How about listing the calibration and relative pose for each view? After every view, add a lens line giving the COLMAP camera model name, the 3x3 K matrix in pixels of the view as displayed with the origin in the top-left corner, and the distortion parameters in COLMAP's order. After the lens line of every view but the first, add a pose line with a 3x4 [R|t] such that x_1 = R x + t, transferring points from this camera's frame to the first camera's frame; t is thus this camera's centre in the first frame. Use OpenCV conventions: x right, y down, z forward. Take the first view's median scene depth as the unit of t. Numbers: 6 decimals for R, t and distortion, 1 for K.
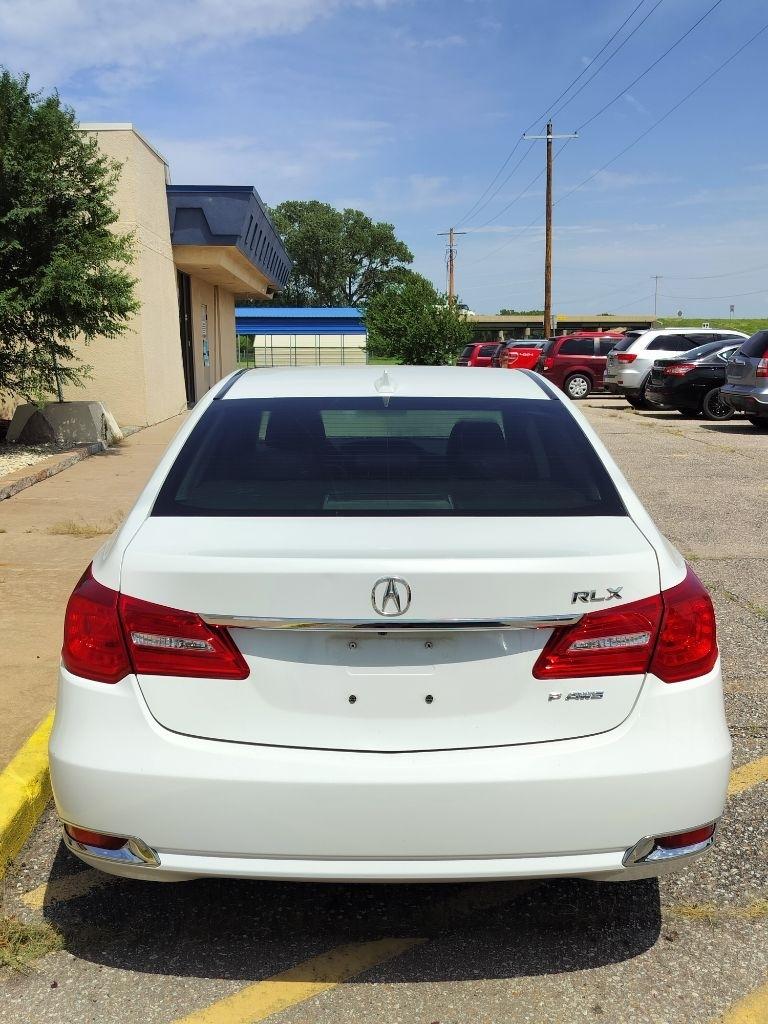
lens RADIAL K [[1018.7, 0, 384.5], [0, 1018.7, 513.8], [0, 0, 1]] dist [0.079135, -0.126669]
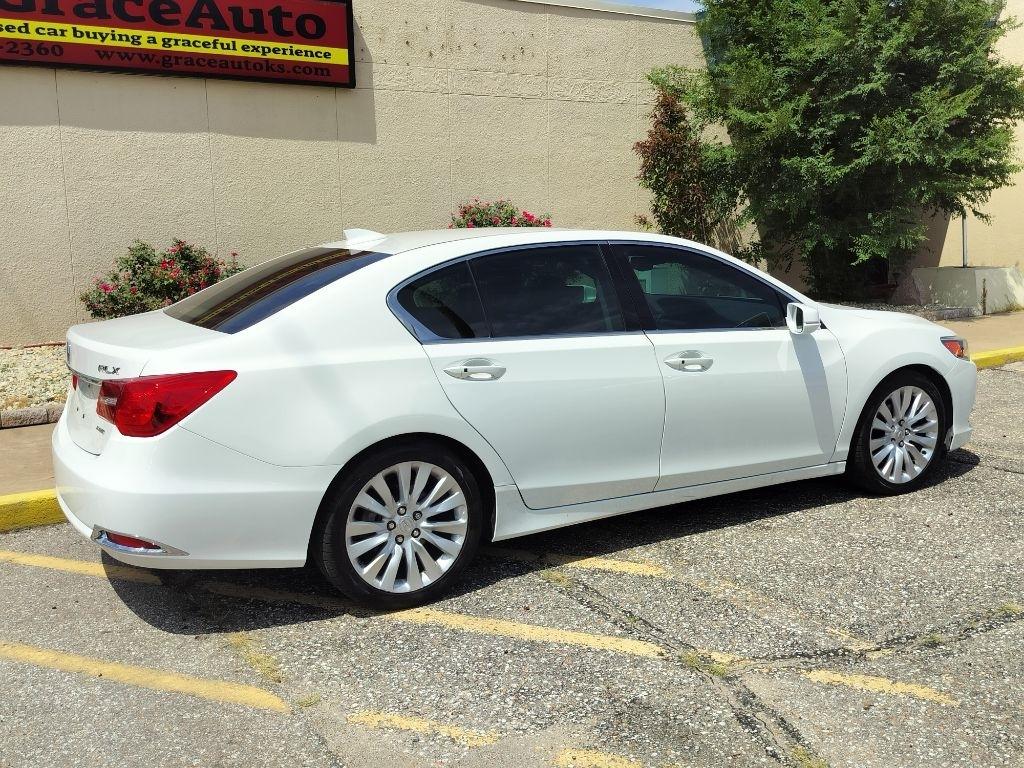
lens RADIAL K [[1000.2, 0, 507.9], [0, 1000.2, 383.6], [0, 0, 1]] dist [0.087585, -0.148131]
pose [[0.486977, 0.134117, -0.863056, 1.835799], [-0.129370, 0.988316, 0.080585, -0.103190], [0.863781, 0.072410, 0.498638, 0.748842]]
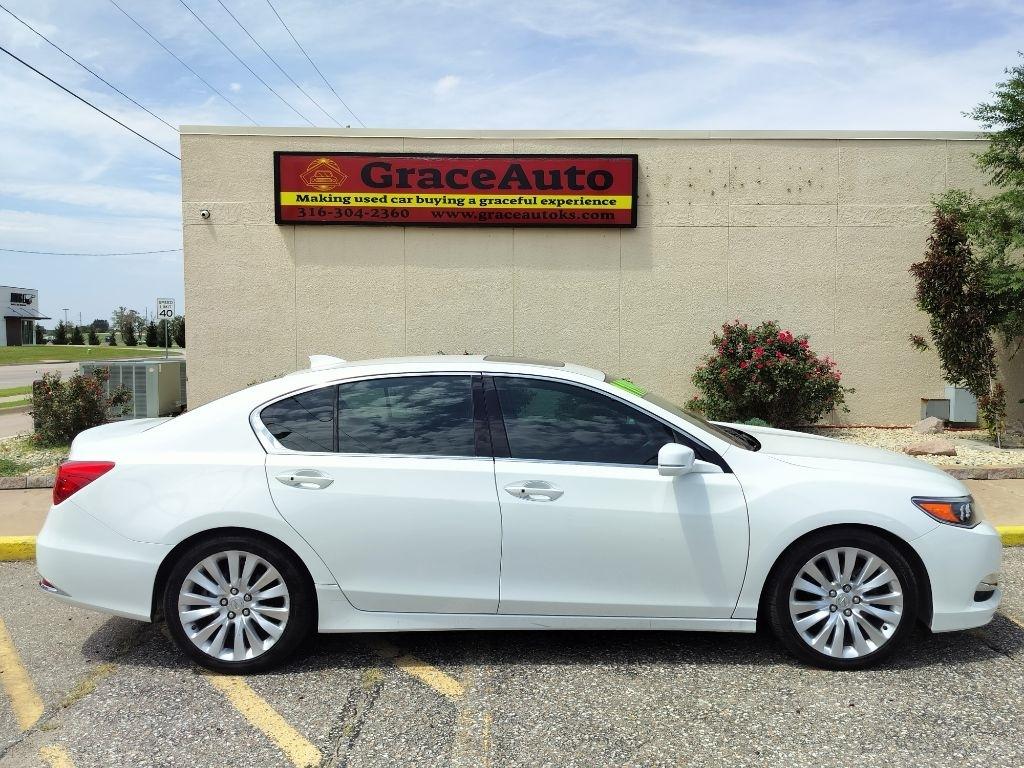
lens RADIAL K [[853.8, 0, 515.3], [0, 853.8, 386.9], [0, 0, 1]] dist [0.097596, -0.150525]
pose [[-0.024831, 0.064612, -0.997601, 2.016977], [-0.164568, 0.984031, 0.067829, -0.342512], [0.986053, 0.165858, -0.013801, 1.928248]]
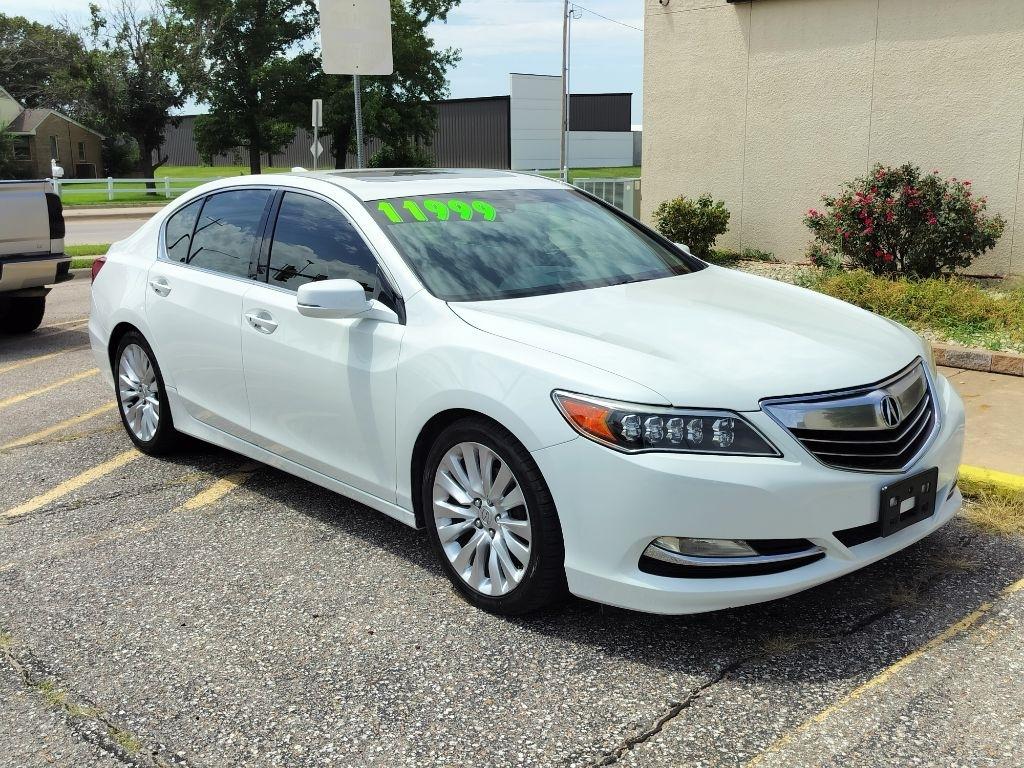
lens RADIAL K [[1045.3, 0, 514.5], [0, 1045.3, 383.9], [0, 0, 1]] dist [0.106831, -0.202725]
pose [[-0.758127, 0.154626, -0.633510, 1.223438], [-0.089549, 0.937592, 0.336009, -0.590874], [0.645930, 0.311467, -0.696967, 3.577473]]
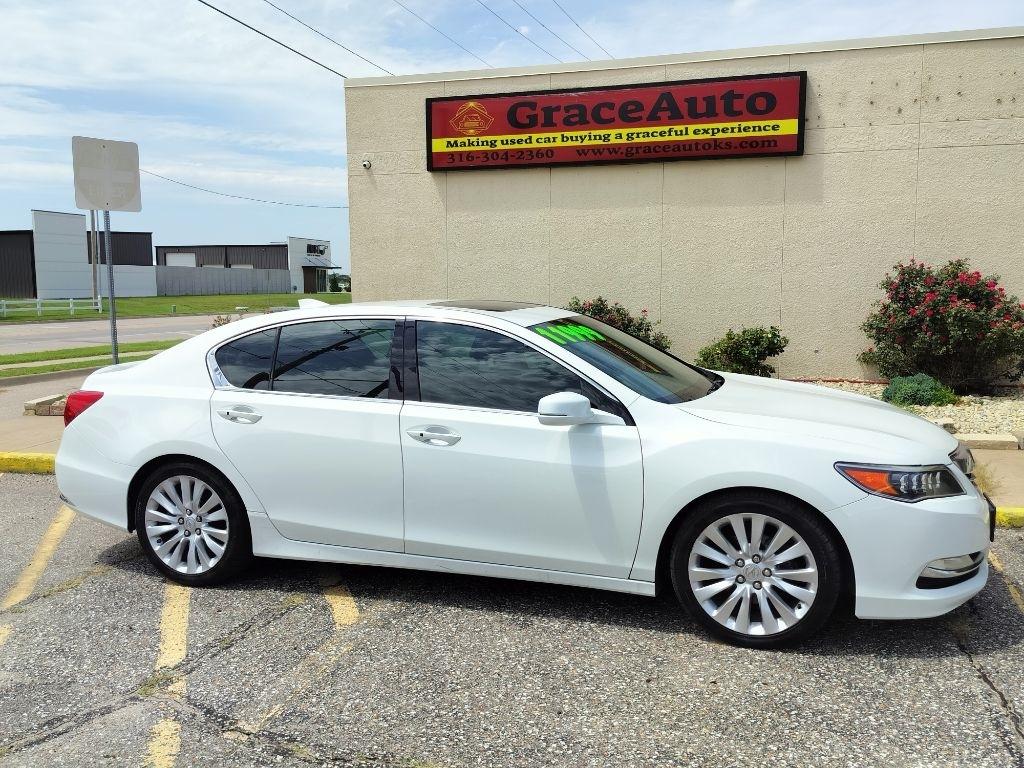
lens RADIAL K [[889.5, 0, 509.3], [0, 889.5, 385.9], [0, 0, 1]] dist [0.079836, -0.119095]
pose [[-0.338691, 0.115285, -0.933808, 1.920745], [-0.147027, 0.973789, 0.173547, -0.450169], [0.929339, 0.196074, -0.312863, 2.630132]]
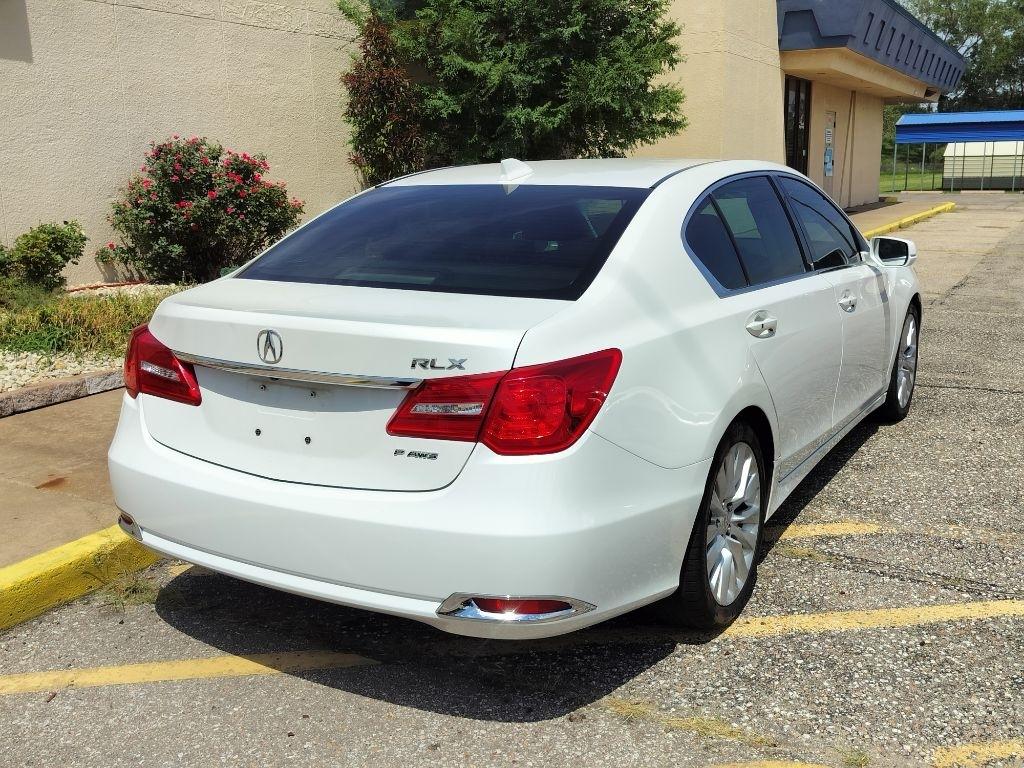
lens RADIAL K [[1018.7, 0, 514.2], [0, 1018.7, 382.1], [0, 0, 1]] dist [0.079135, -0.126669]
pose [[0.854818, 0.096610, -0.509856, 0.808343], [-0.070759, 0.995040, 0.069912, 0.018930], [0.514081, -0.023685, 0.857415, 0.130974]]
